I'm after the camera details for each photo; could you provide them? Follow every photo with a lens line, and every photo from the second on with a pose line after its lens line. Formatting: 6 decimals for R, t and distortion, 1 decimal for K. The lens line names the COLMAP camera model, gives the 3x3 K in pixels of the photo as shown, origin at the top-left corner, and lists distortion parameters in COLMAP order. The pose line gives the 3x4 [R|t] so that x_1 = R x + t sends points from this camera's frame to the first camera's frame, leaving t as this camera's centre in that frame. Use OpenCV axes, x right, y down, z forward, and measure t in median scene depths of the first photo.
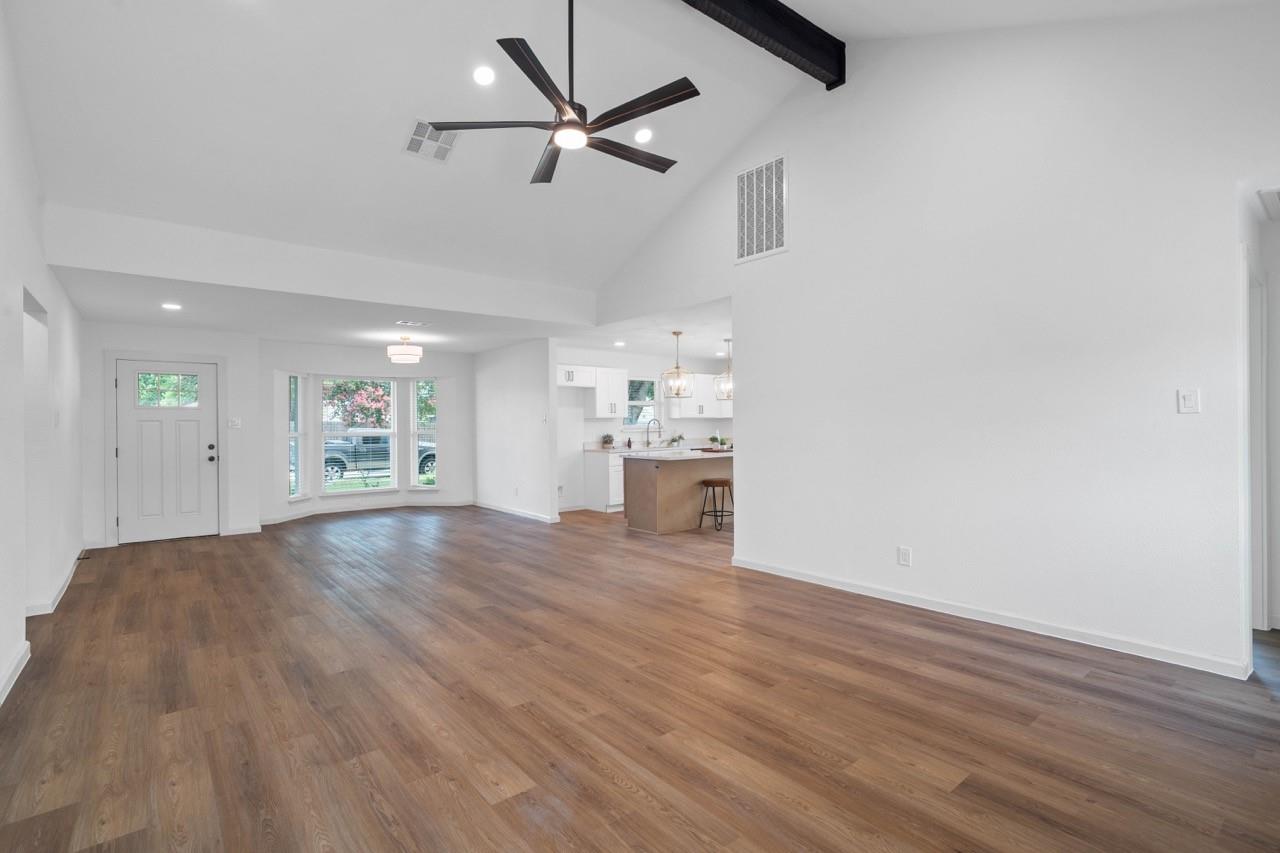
lens RADIAL K [[613.2, 0, 631.8], [0, 613.2, 425.9], [0, 0, 1]] dist [-0.020678, 0.010034]
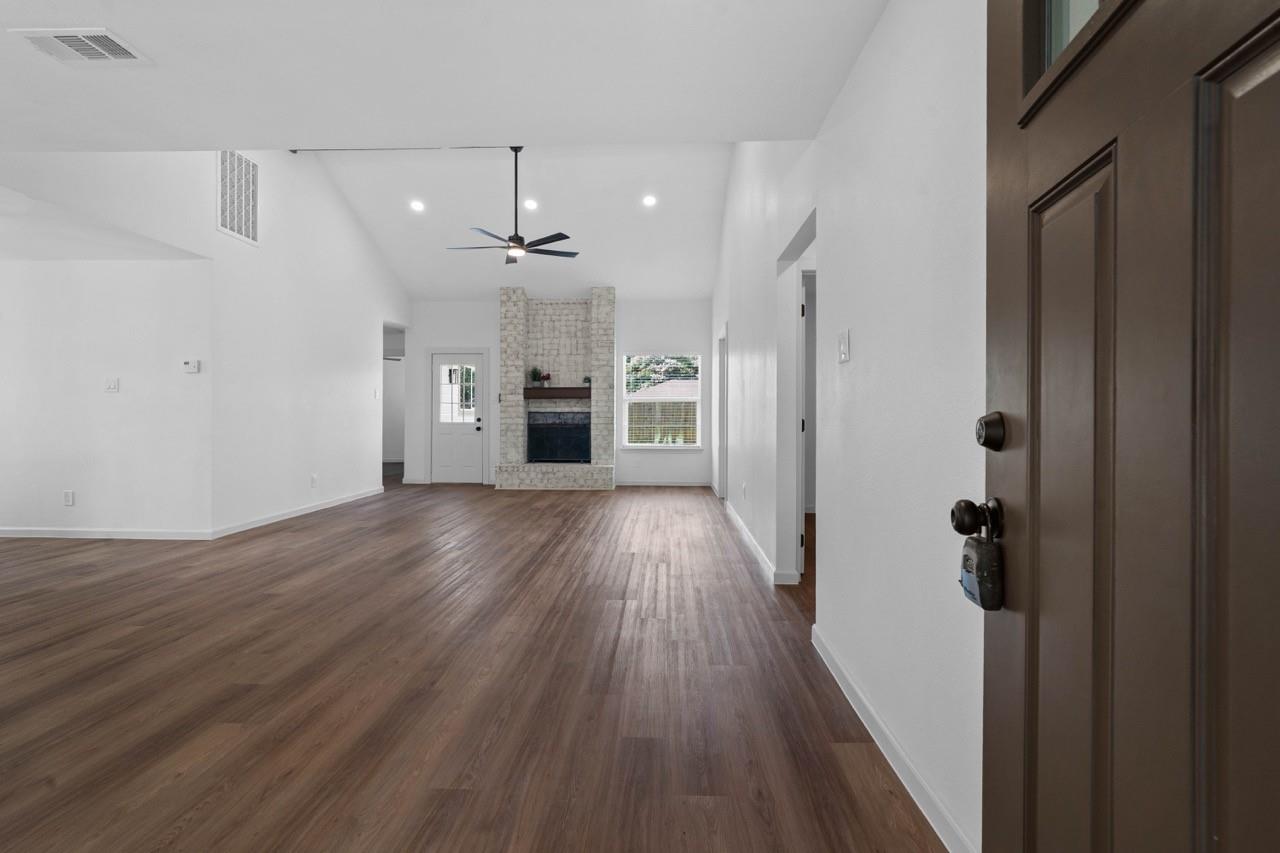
lens RADIAL K [[626.5, 0, 640.0], [0, 626.5, 426.5], [0, 0, 1]] dist [0.021467, 0.000181]
pose [[-0.754334, -0.005287, 0.656470, -1.077828], [0.005919, 0.999872, 0.014854, 0.043284], [-0.656465, 0.015091, -0.754206, 1.414563]]
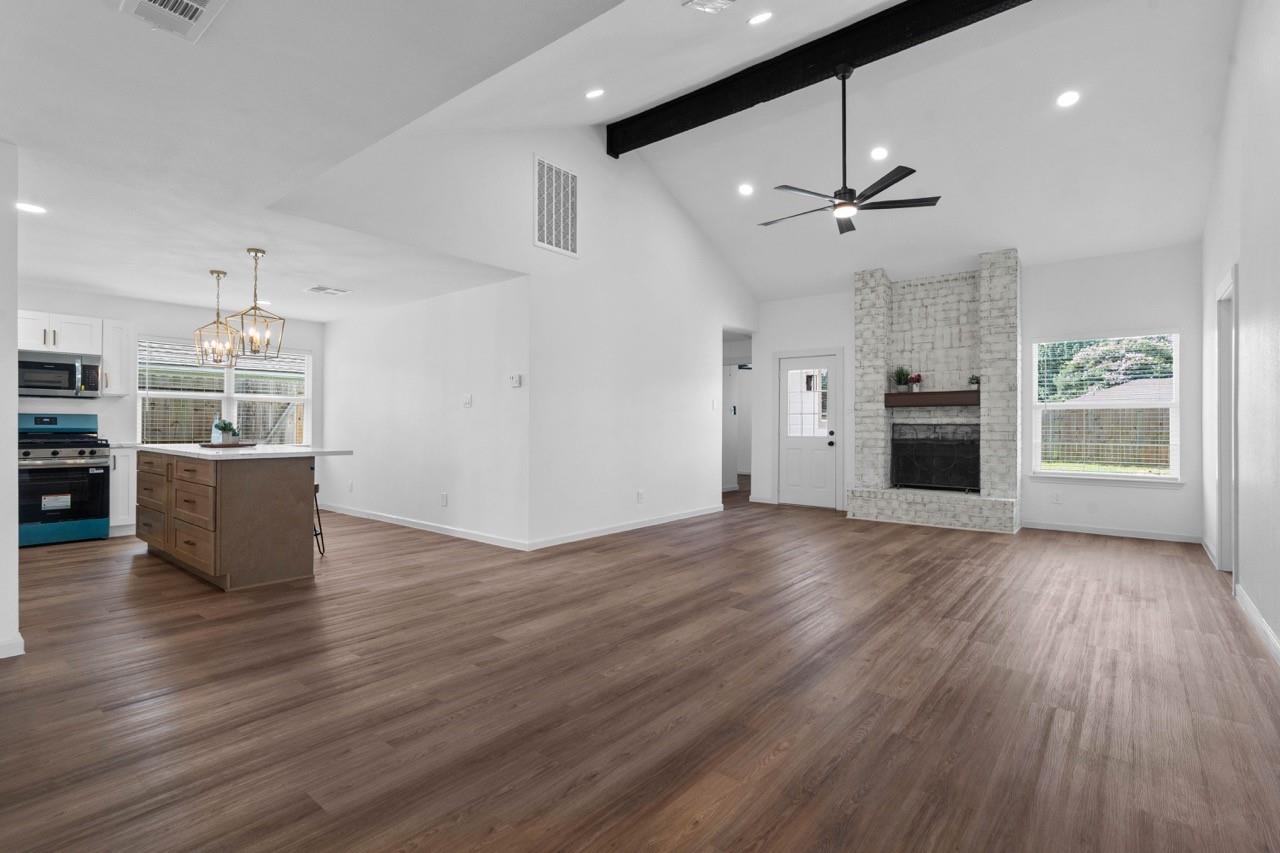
lens RADIAL K [[613.2, 0, 631.8], [0, 613.2, 425.9], [0, 0, 1]] dist [-0.020678, 0.010034]
pose [[-0.205190, 0.005293, 0.978708, -0.888062], [0.001560, 0.999986, -0.005081, 0.036905], [-0.978721, 0.000484, -0.205195, 1.119462]]
